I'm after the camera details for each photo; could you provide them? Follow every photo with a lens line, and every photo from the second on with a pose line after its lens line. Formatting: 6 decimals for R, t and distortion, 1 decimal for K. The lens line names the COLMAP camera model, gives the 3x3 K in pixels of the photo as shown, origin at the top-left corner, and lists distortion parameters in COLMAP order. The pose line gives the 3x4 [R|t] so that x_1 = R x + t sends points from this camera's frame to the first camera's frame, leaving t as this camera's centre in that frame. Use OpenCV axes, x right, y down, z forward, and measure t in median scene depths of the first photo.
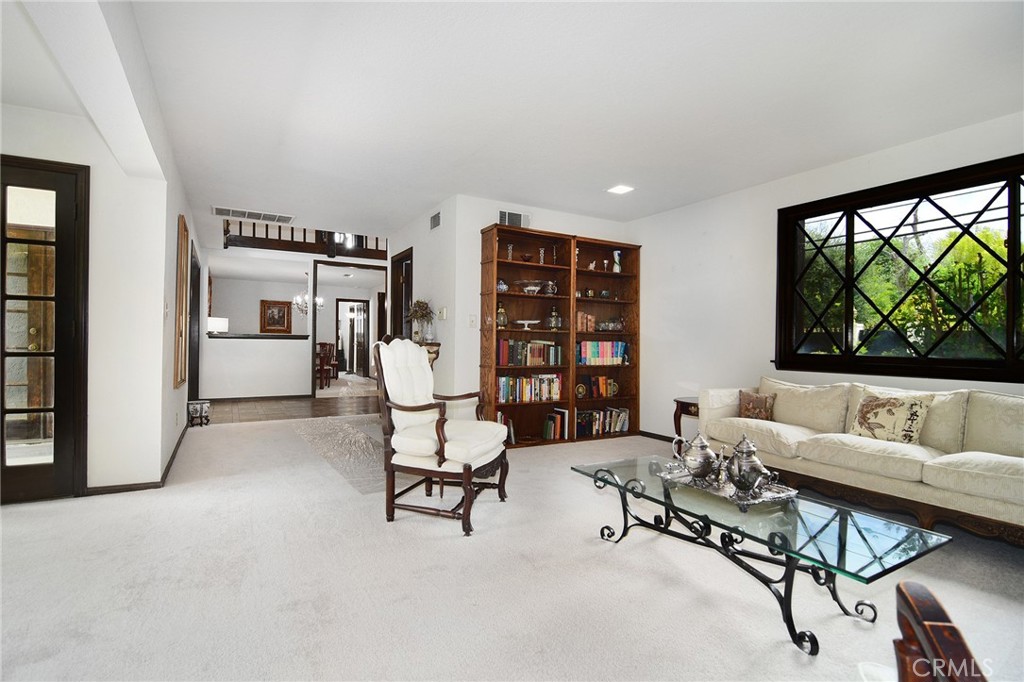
lens RADIAL K [[475.2, 0, 511.4], [0, 475.2, 343.0], [0, 0, 1]] dist [-0.002232, -0.000734]
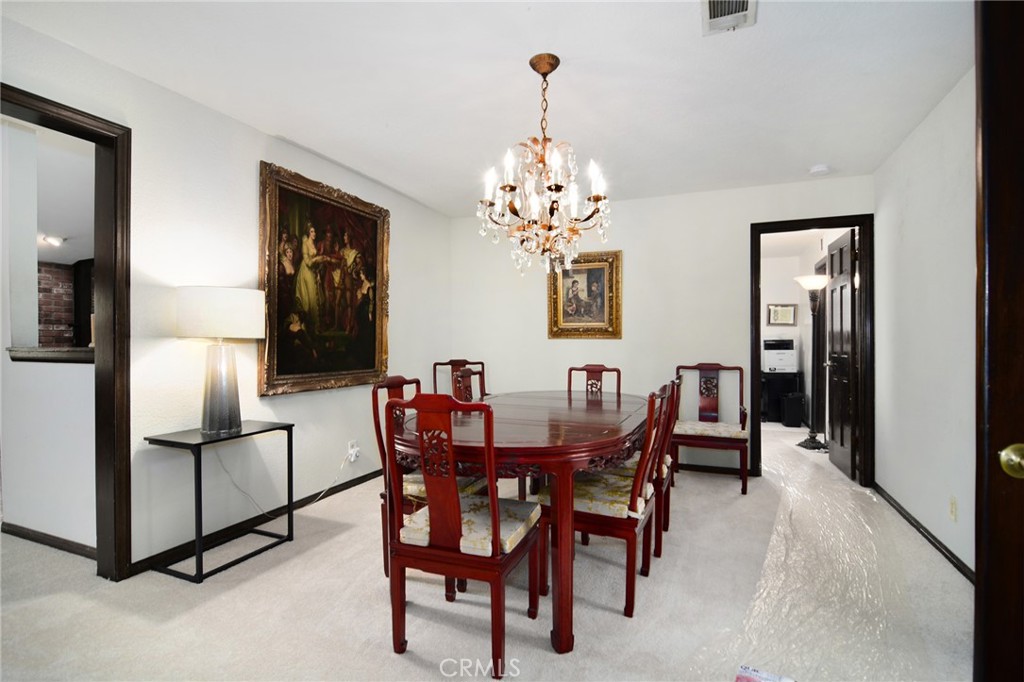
lens RADIAL K [[475.2, 0, 511.7], [0, 475.2, 339.8], [0, 0, 1]] dist [-0.002232, -0.000734]
pose [[0.604126, -0.028877, -0.796366, -0.121734], [0.015860, 0.999581, -0.024215, -0.005926], [0.796731, 0.001998, 0.604331, 0.386897]]
